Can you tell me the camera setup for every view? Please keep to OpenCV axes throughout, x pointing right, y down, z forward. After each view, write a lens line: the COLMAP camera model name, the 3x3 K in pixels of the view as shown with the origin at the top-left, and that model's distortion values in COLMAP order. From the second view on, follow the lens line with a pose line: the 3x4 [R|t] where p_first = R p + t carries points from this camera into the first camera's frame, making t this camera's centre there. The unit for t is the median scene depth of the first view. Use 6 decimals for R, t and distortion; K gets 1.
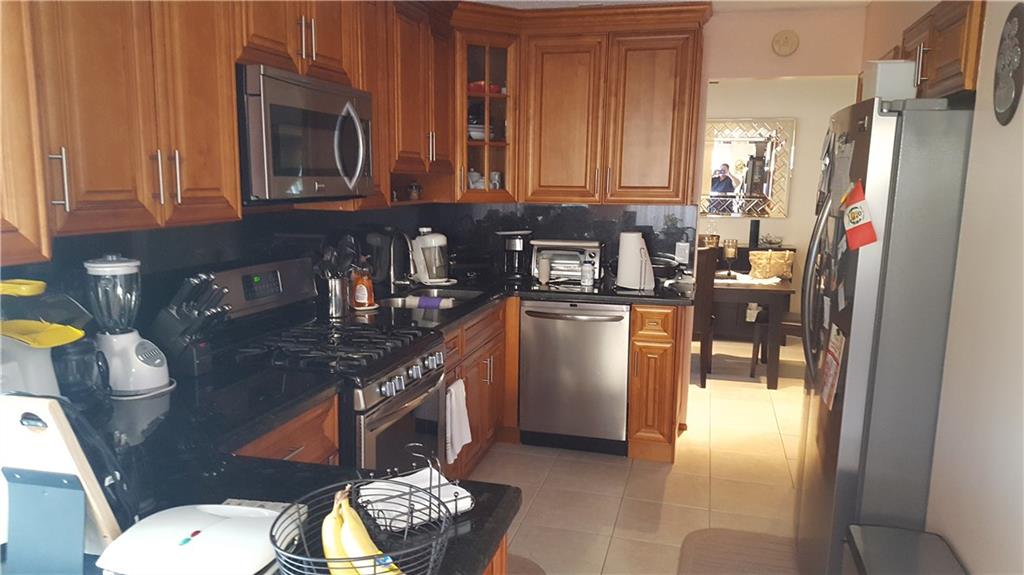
lens RADIAL K [[758.6, 0, 510.5], [0, 758.6, 290.9], [0, 0, 1]] dist [0.019806, -0.052003]
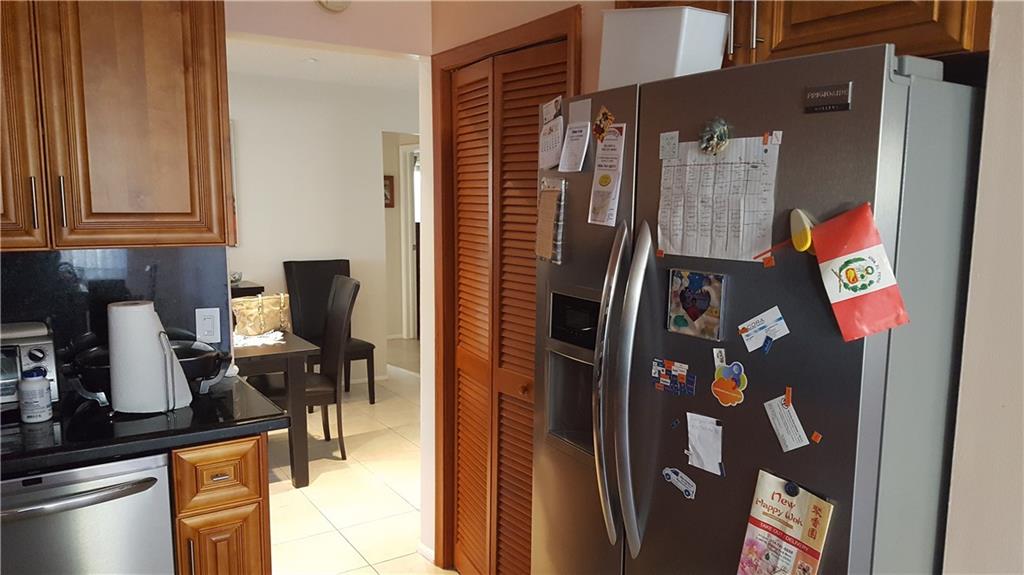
lens RADIAL K [[758.6, 0, 530.4], [0, 758.6, 308.2], [0, 0, 1]] dist [0.019806, -0.052003]
pose [[0.660365, -0.107910, 0.743151, -0.042171], [0.106875, 0.993053, 0.049228, -0.069458], [-0.743301, 0.046916, 0.667310, 0.455812]]
